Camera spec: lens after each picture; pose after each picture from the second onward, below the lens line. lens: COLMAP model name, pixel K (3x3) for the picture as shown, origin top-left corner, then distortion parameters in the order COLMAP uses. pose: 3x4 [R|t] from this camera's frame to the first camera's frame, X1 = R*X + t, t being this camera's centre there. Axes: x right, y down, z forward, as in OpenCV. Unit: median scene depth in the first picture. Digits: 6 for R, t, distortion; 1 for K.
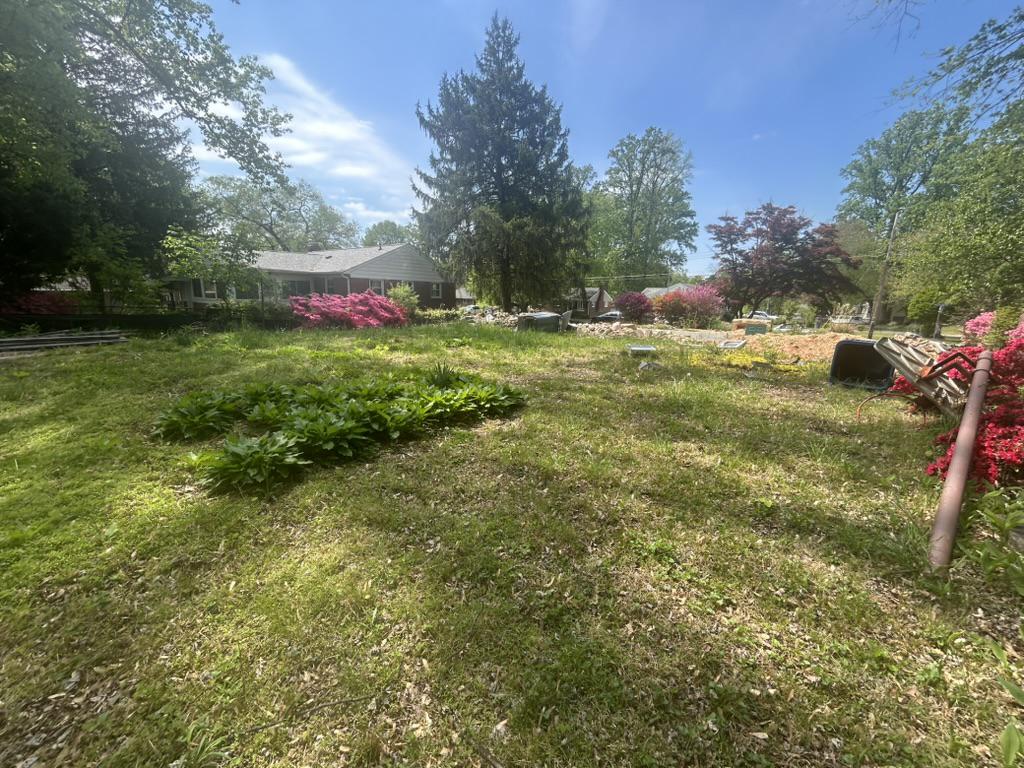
lens RADIAL K [[417.3, 0, 508.7], [0, 417.3, 380.9], [0, 0, 1]] dist [0.001109, 0.001231]
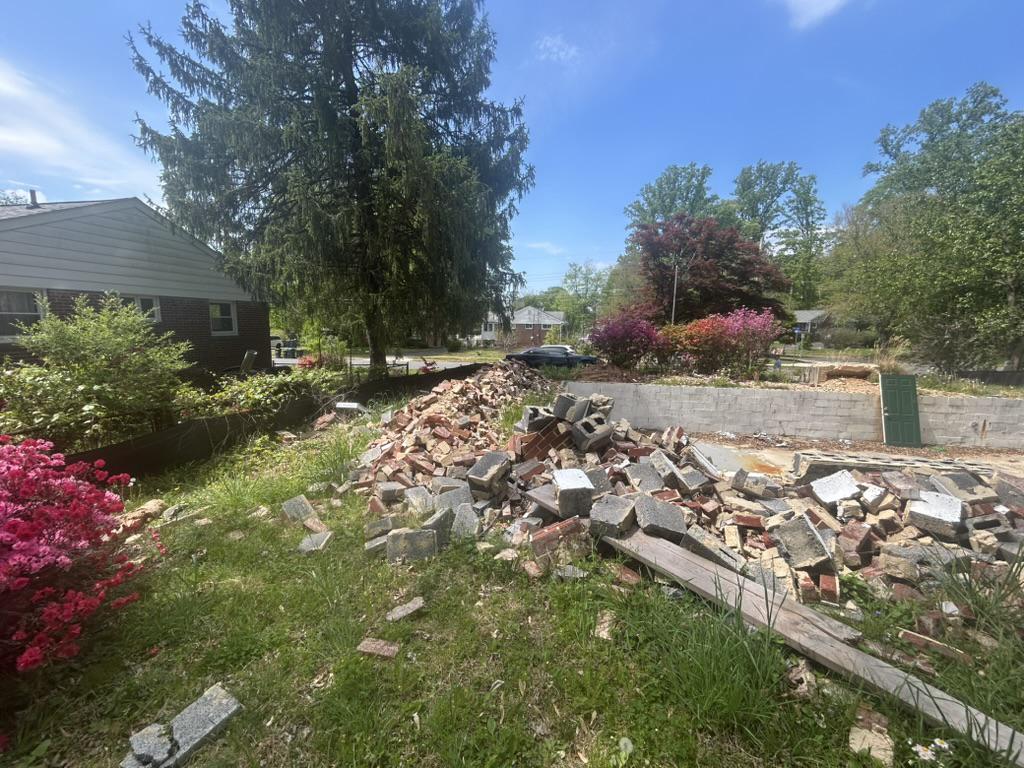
lens RADIAL K [[417.3, 0, 508.7], [0, 417.3, 380.9], [0, 0, 1]] dist [0.001109, 0.001231]
pose [[0.889489, -0.078473, 0.450169, -0.213931], [0.102483, 0.994307, -0.029169, -0.209871], [-0.445317, 0.072080, 0.892467, 0.924920]]
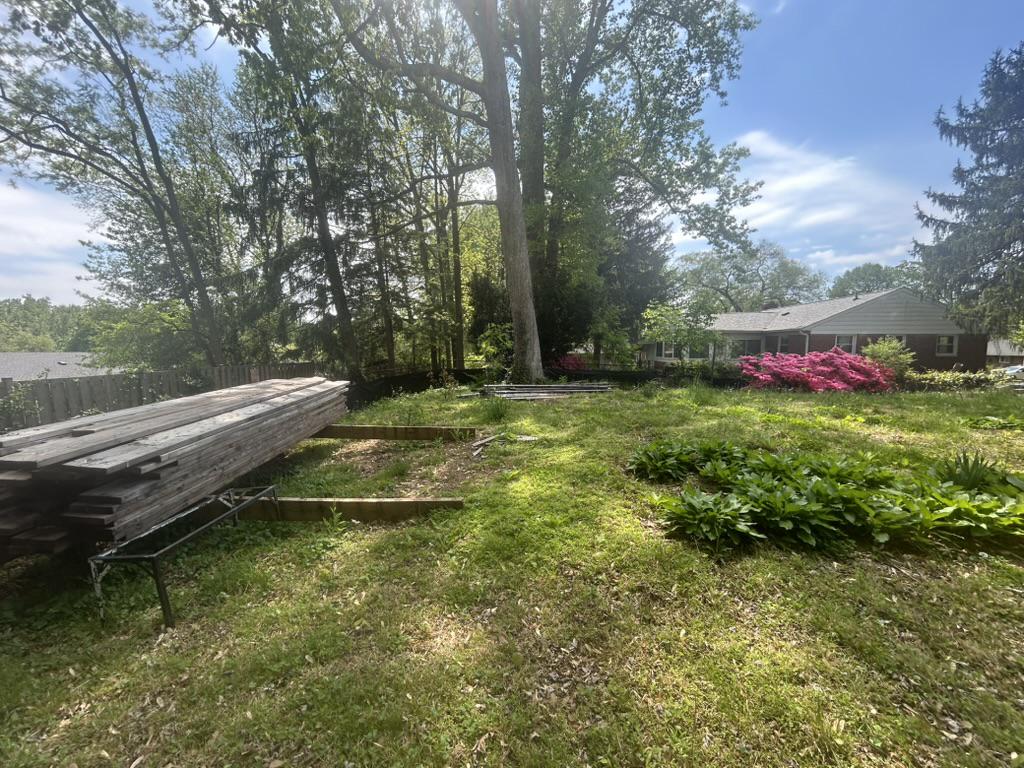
lens RADIAL K [[417.3, 0, 508.7], [0, 417.3, 380.9], [0, 0, 1]] dist [0.001109, 0.001231]
pose [[0.572667, 0.042173, -0.818702, -0.021924], [-0.151867, 0.986848, -0.055393, -0.003546], [0.805598, 0.156055, 0.571540, -0.014932]]
